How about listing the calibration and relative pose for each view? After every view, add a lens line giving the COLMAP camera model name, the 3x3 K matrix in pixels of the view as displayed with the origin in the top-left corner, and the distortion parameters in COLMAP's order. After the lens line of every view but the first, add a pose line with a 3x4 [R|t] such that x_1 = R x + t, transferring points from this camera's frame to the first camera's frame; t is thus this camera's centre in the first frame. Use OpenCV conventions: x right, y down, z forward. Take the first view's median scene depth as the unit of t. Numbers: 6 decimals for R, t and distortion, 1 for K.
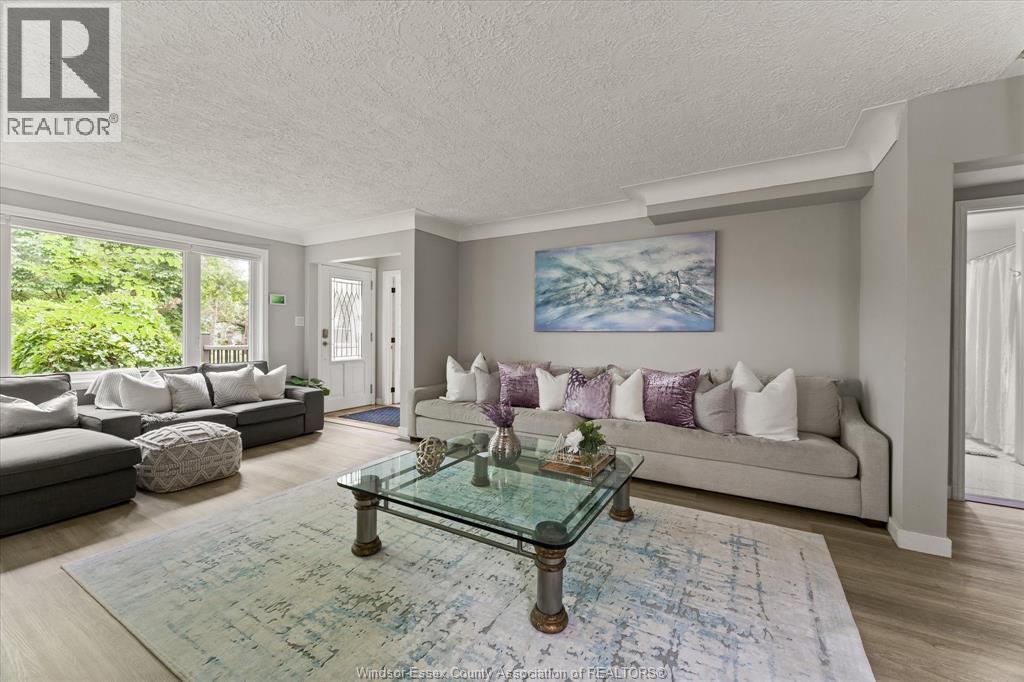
lens RADIAL K [[409.1, 0, 518.1], [0, 409.1, 337.7], [0, 0, 1]] dist [0.001304, 0.000204]
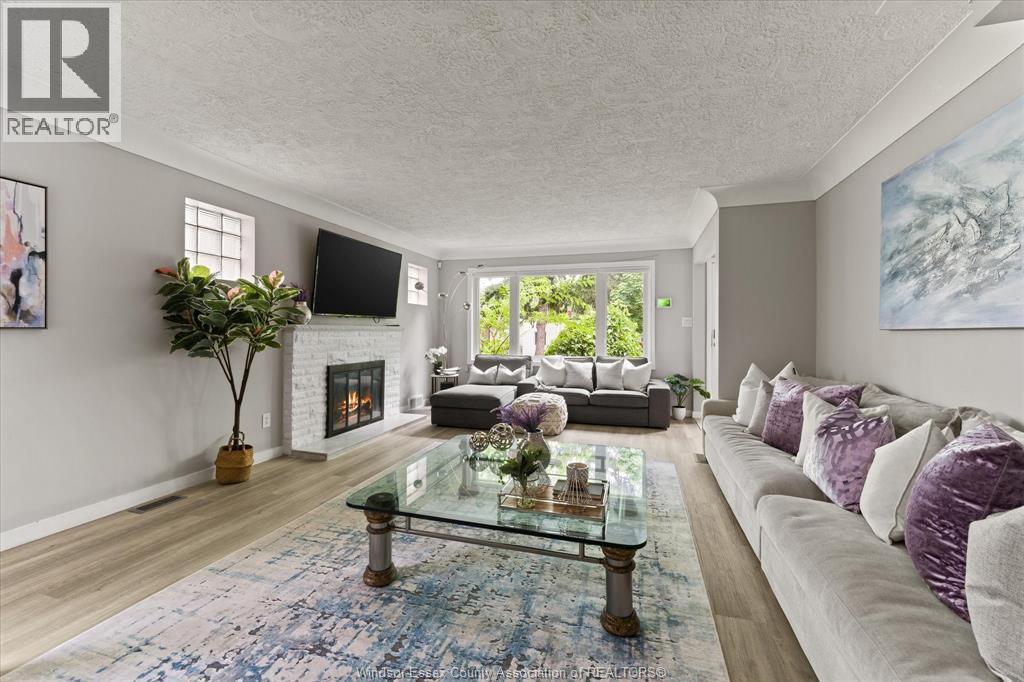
lens RADIAL K [[425.7, 0, 511.9], [0, 425.7, 330.4], [0, 0, 1]] dist [-0.000986, -0.000122]
pose [[0.216274, -0.006763, -0.976309, 0.552747], [-0.015779, 0.999821, -0.010421, -0.001083], [0.976205, 0.017659, 0.216128, 0.449555]]
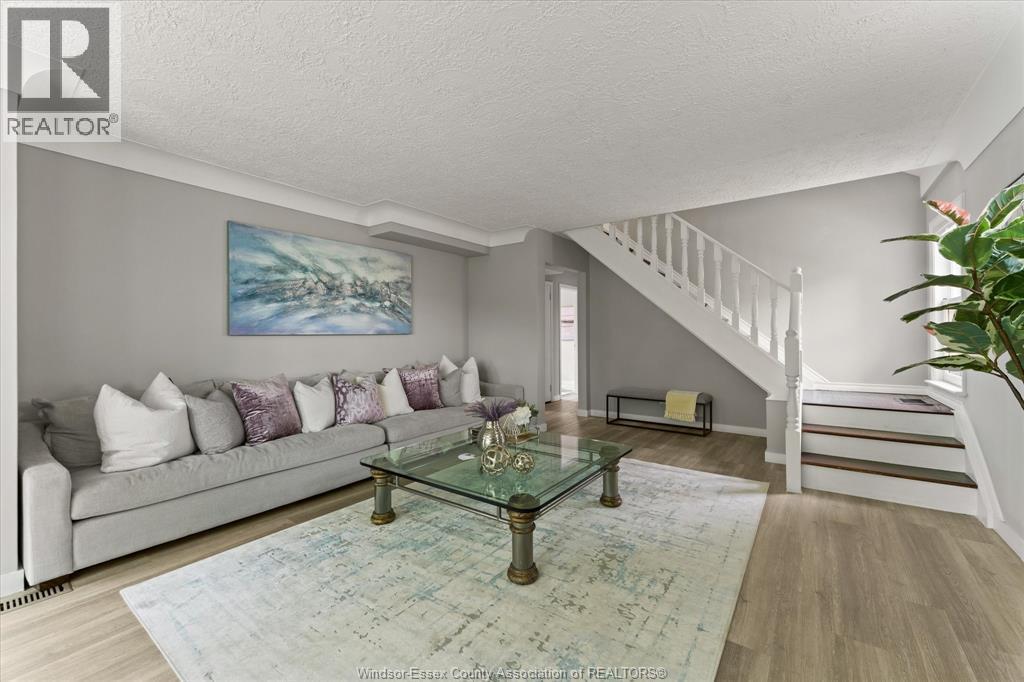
lens RADIAL K [[409.1, 0, 518.1], [0, 409.1, 337.7], [0, 0, 1]] dist [0.001304, 0.000204]
pose [[0.103761, -0.011342, 0.994538, -0.687677], [0.016823, 0.999812, 0.009647, -0.010530], [-0.994460, 0.015730, 0.103932, 0.493873]]
